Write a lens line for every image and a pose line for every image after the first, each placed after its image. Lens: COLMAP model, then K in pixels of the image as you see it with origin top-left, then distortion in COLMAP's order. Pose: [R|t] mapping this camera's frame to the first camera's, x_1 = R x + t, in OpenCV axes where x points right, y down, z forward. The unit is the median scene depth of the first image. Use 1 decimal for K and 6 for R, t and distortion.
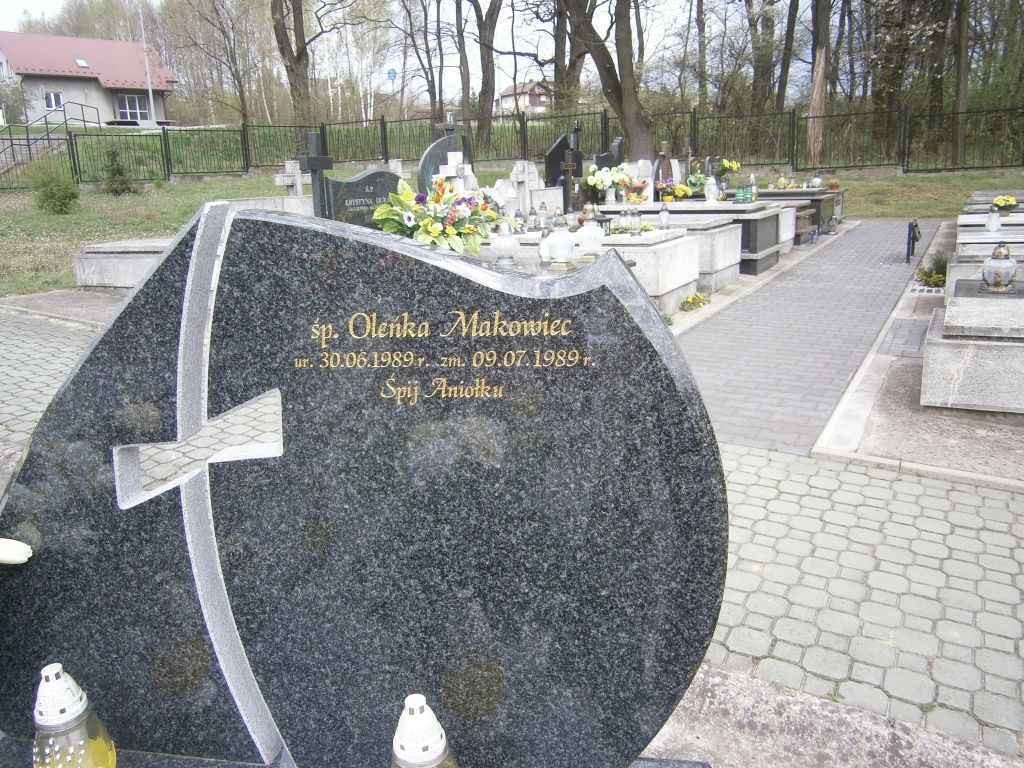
lens RADIAL K [[808.2, 0, 511.3], [0, 808.2, 380.7], [0, 0, 1]] dist [-0.055080, 0.062016]
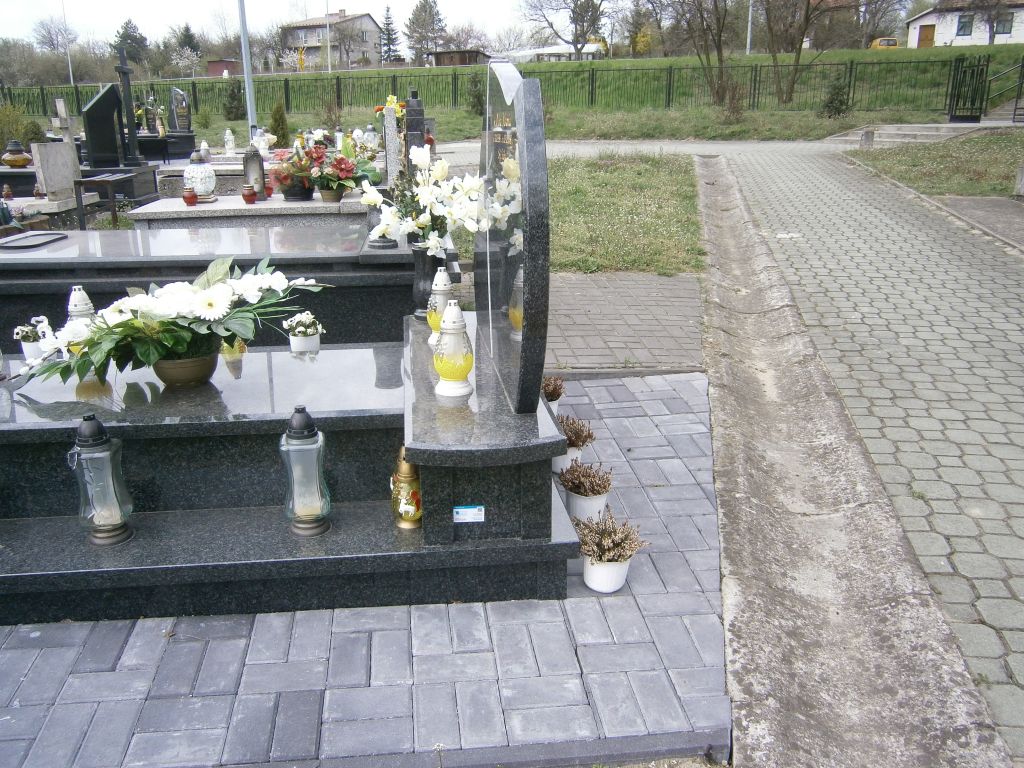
lens RADIAL K [[808.2, 0, 511.3], [0, 808.2, 380.7], [0, 0, 1]] dist [-0.055080, 0.062016]
pose [[0.299999, 0.328301, -0.895667, 1.574182], [-0.247792, 0.933503, 0.259173, 0.010352], [0.921195, 0.144188, 0.361400, 0.343801]]
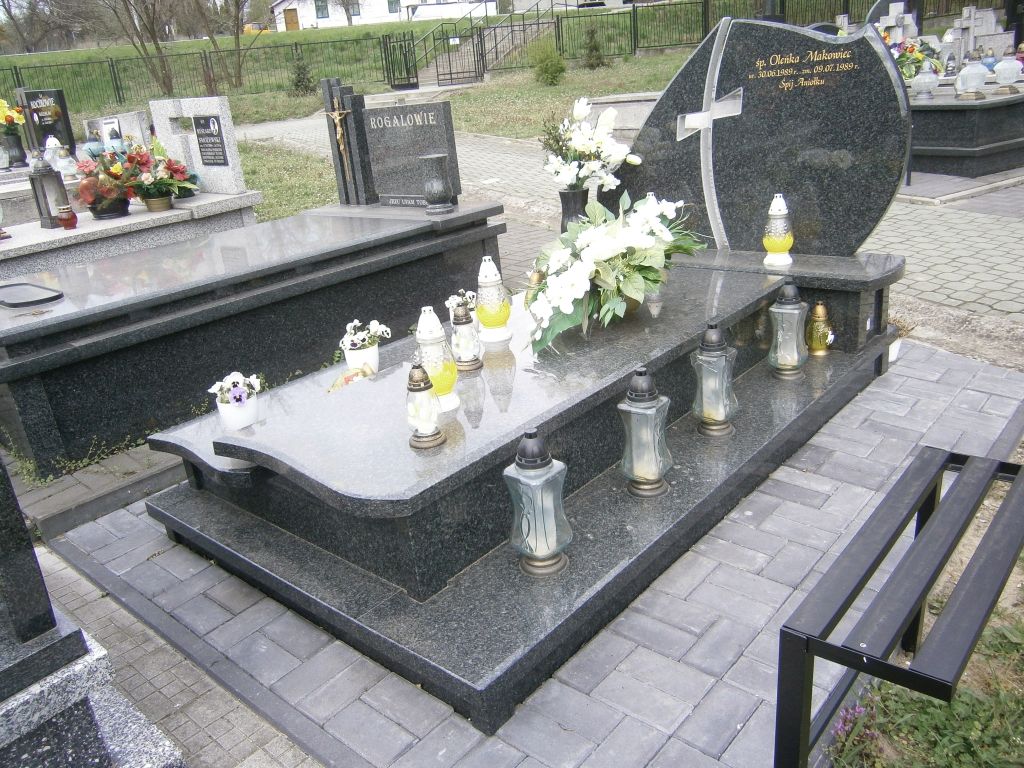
lens RADIAL K [[808.2, 0, 511.3], [0, 808.2, 380.7], [0, 0, 1]] dist [-0.055080, 0.062016]
pose [[0.864149, 0.139087, -0.483633, 0.445449], [-0.068990, 0.984716, 0.159922, 0.553102], [0.498484, -0.104831, 0.860537, -1.674621]]
